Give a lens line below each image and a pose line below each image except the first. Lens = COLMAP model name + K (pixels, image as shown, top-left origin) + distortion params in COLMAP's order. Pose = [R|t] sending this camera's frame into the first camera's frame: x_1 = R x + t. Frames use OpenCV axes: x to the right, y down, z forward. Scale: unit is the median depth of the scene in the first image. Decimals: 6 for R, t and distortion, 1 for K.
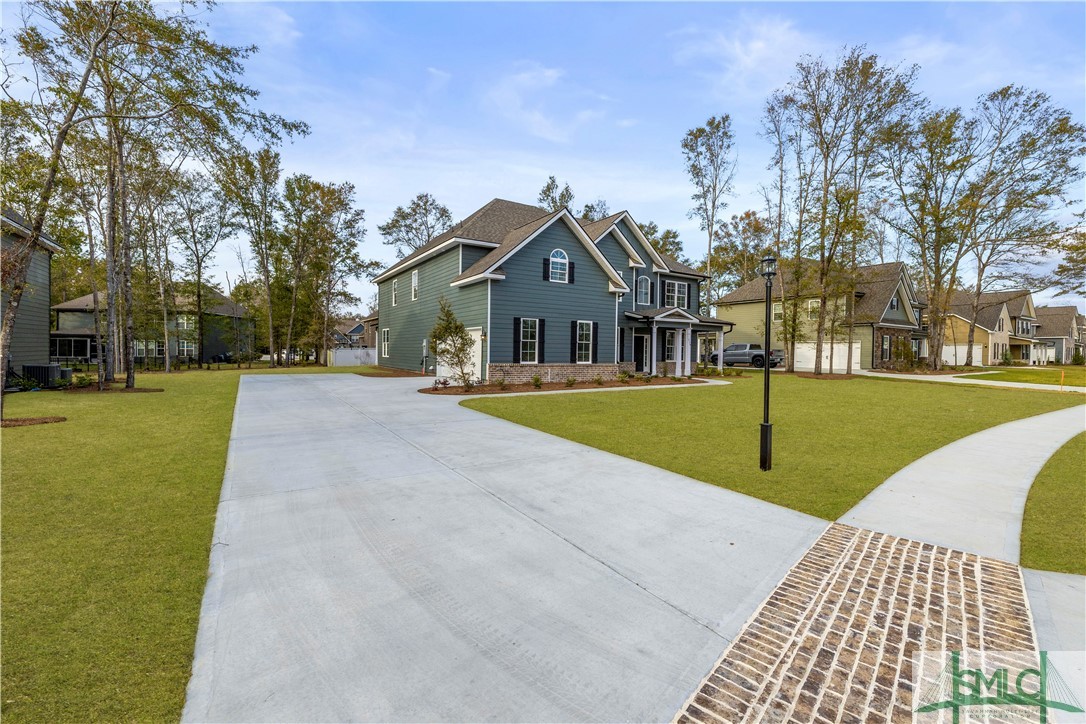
lens RADIAL K [[457.1, 0, 545.2], [0, 457.1, 352.5], [0, 0, 1]] dist [-0.001749, -0.000227]
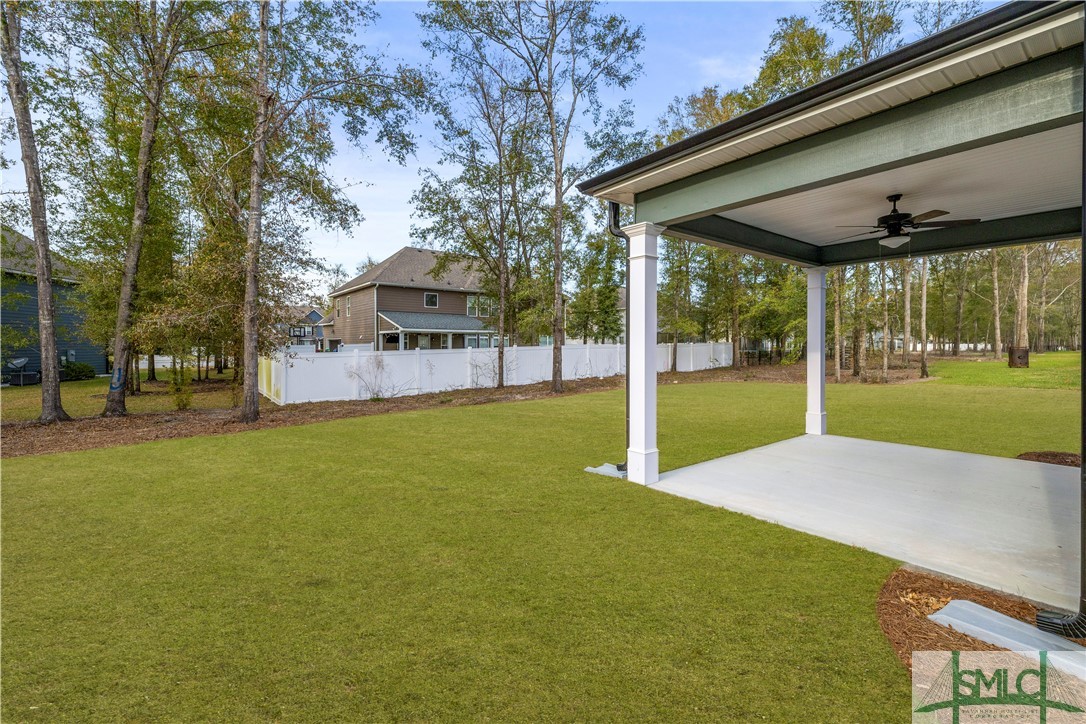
lens RADIAL K [[457.1, 0, 545.2], [0, 457.1, 352.5], [0, 0, 1]] dist [-0.001749, -0.000227]
pose [[0.995144, -0.007767, 0.098124, -0.286281], [0.006252, 0.999857, 0.015744, -0.009349], [-0.098233, -0.015054, 0.995050, 0.610049]]
